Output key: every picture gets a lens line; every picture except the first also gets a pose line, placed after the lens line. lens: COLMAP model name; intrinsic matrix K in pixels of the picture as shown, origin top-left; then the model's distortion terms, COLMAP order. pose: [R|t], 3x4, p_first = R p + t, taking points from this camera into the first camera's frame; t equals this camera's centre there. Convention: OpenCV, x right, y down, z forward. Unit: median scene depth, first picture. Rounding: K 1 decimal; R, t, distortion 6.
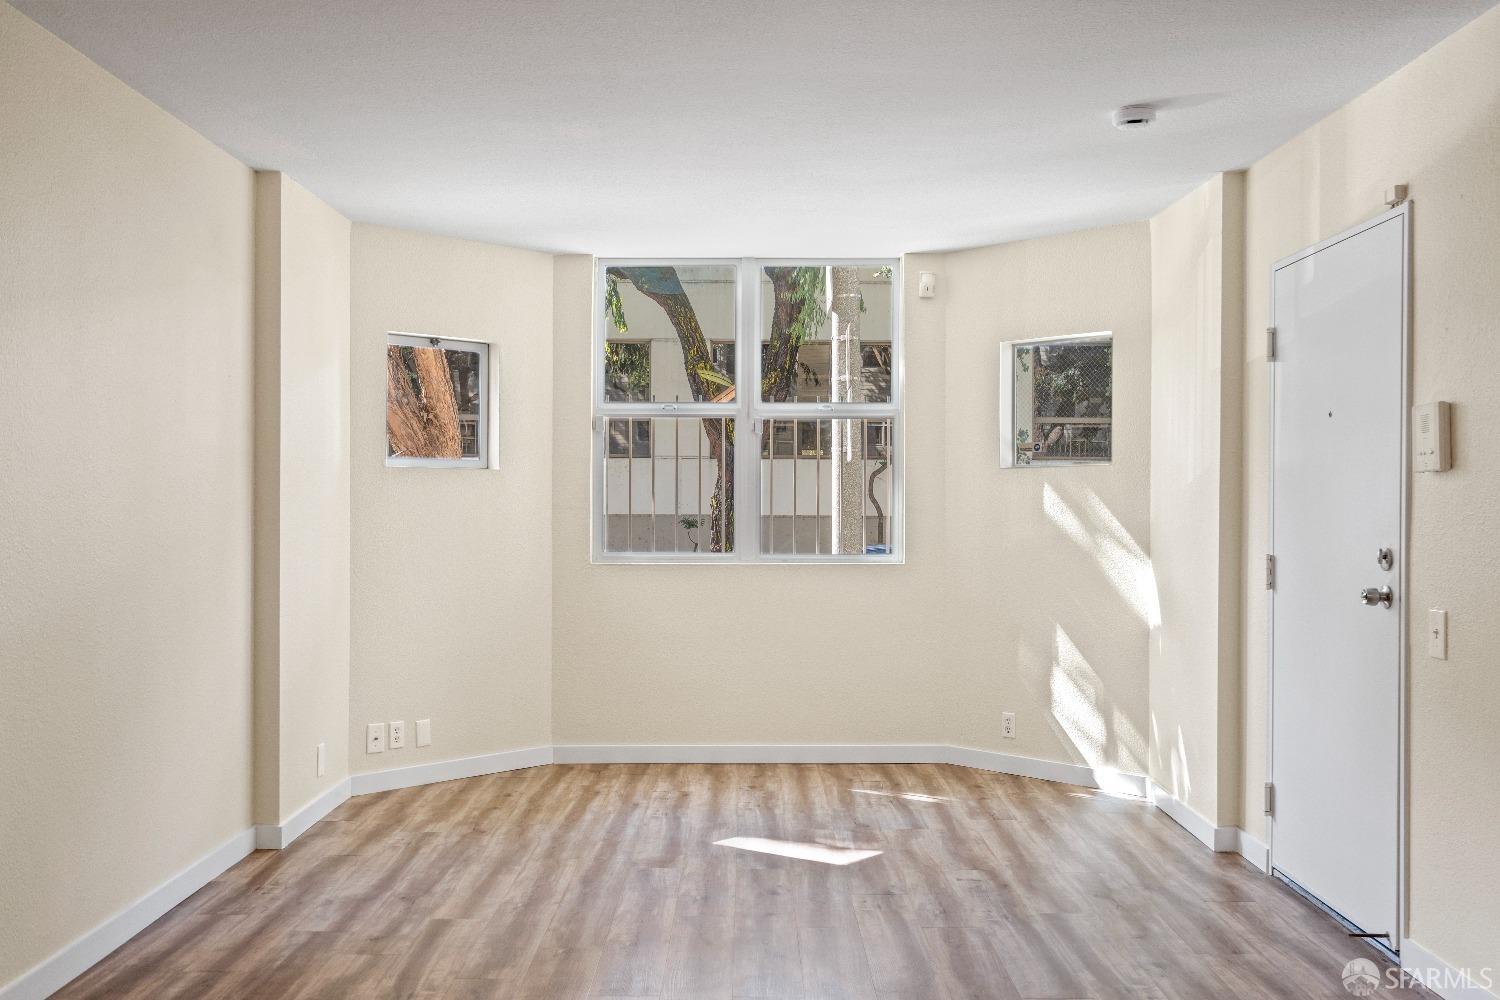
lens RADIAL K [[1390.1, 0, 738.3], [0, 1390.1, 511.2], [0, 0, 1]] dist [0.006652, 0.005063]
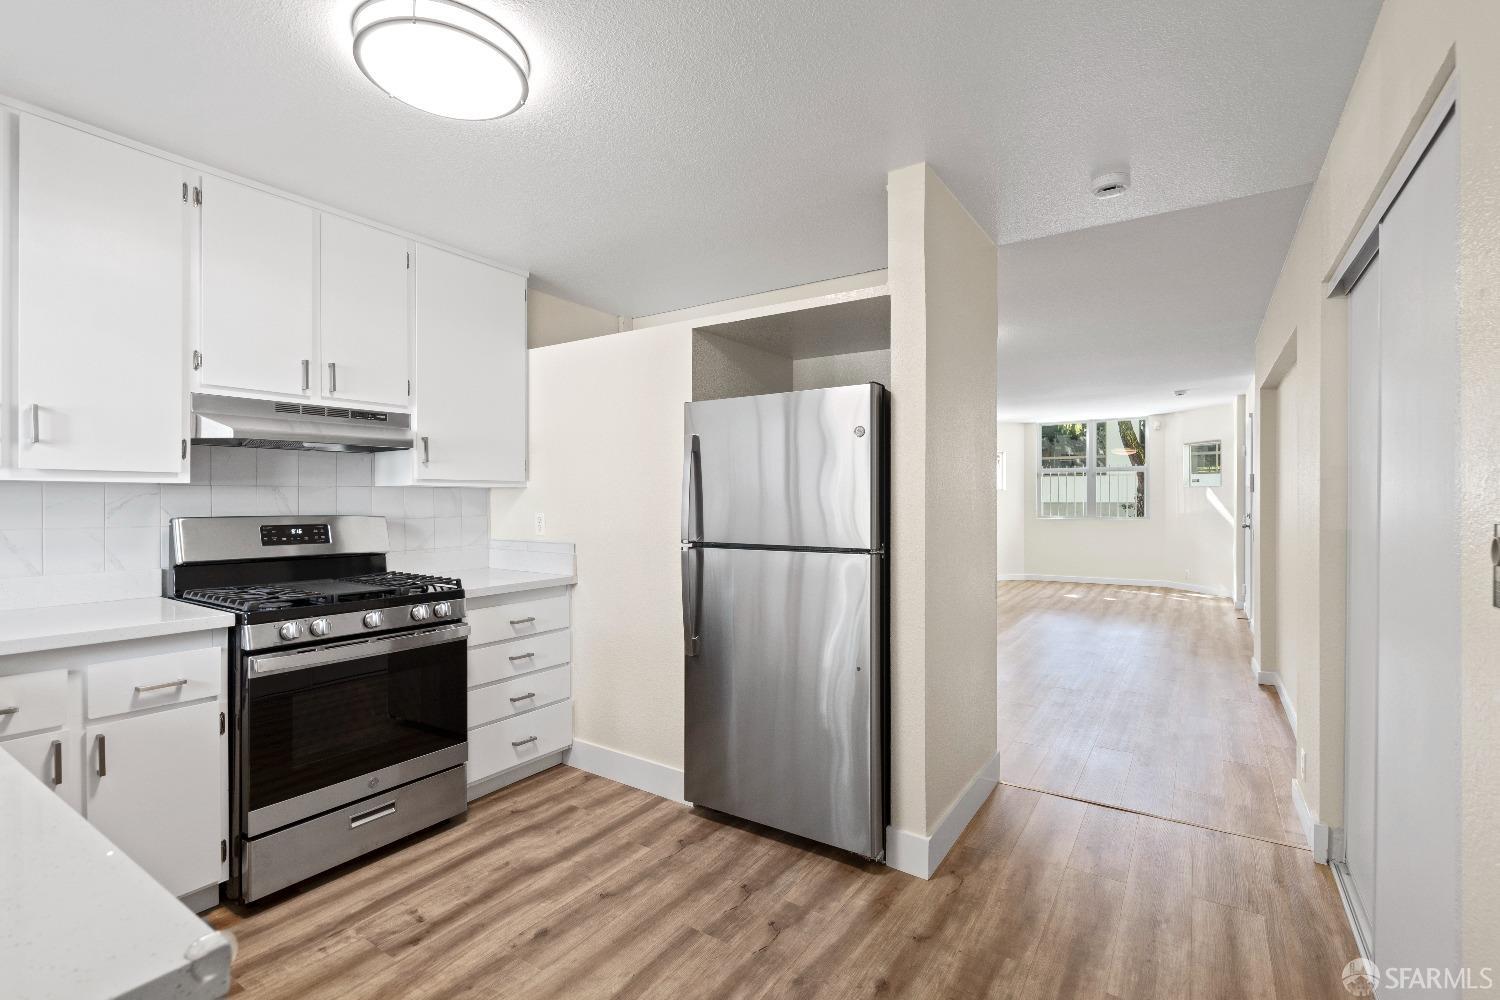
lens RADIAL K [[683.8, 0, 744.4], [0, 683.8, 502.3], [0, 0, 1]] dist [-0.002225, 0.000686]
pose [[0.836243, -0.000388, -0.548359, 0.197163], [0.002736, 0.999990, 0.003465, -0.006099], [0.548352, -0.004398, 0.836236, -0.696012]]
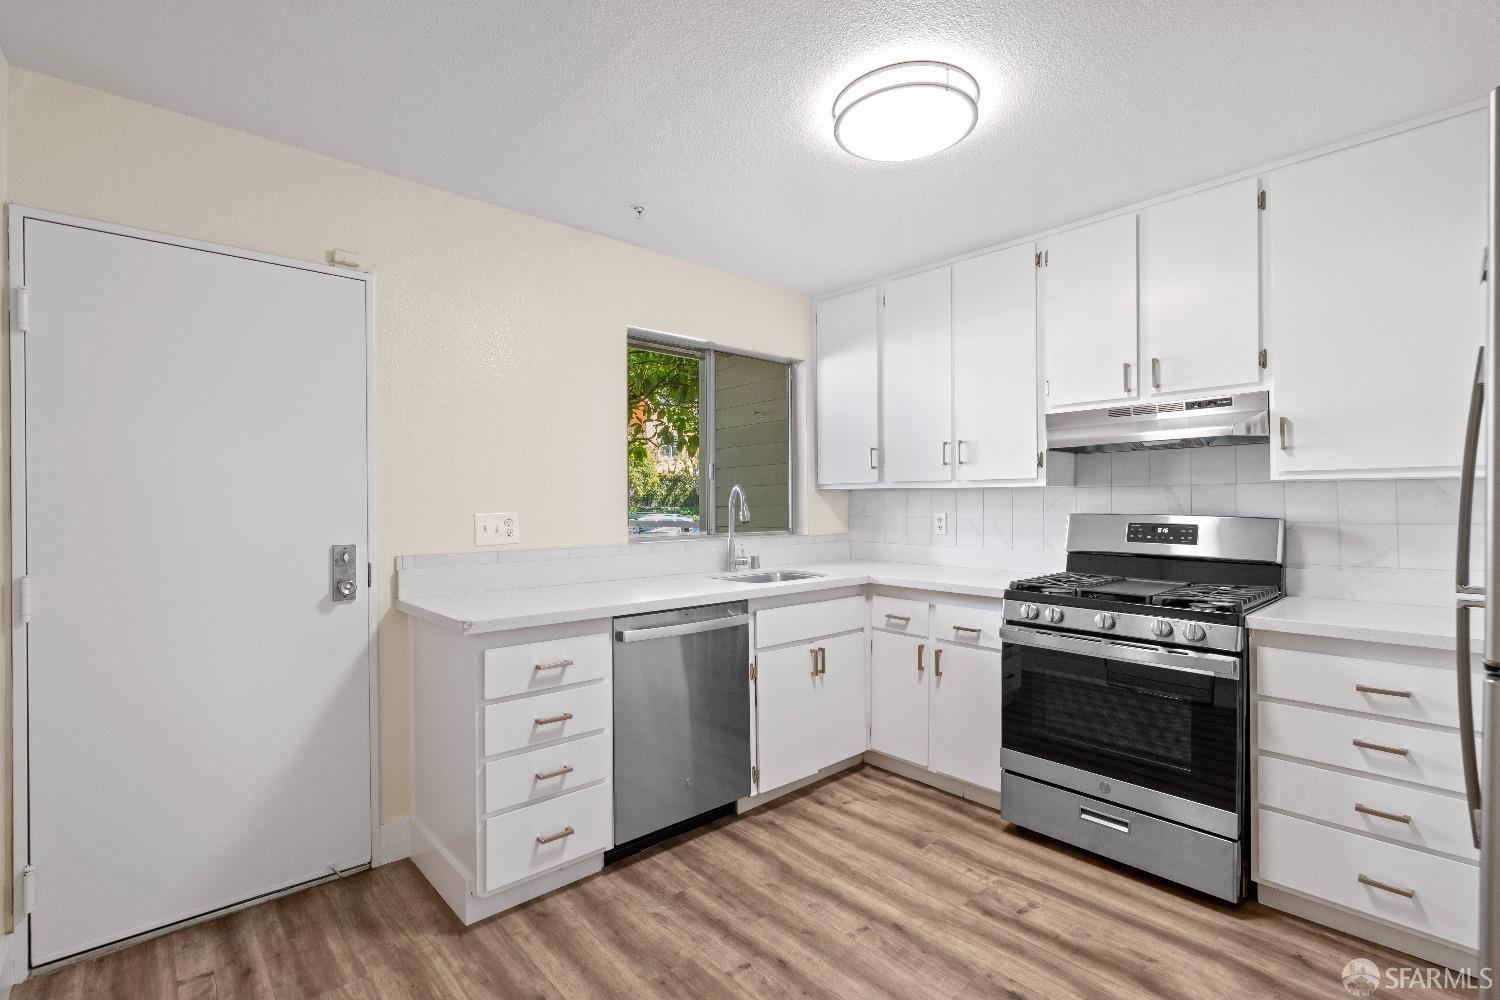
lens RADIAL K [[683.8, 0, 744.4], [0, 683.8, 502.3], [0, 0, 1]] dist [-0.002225, 0.000686]
pose [[-0.739652, 0.000879, -0.672989, 0.210686], [0.002480, 0.999996, -0.001421, -0.004884], [0.672985, -0.002720, -0.739651, -0.372089]]
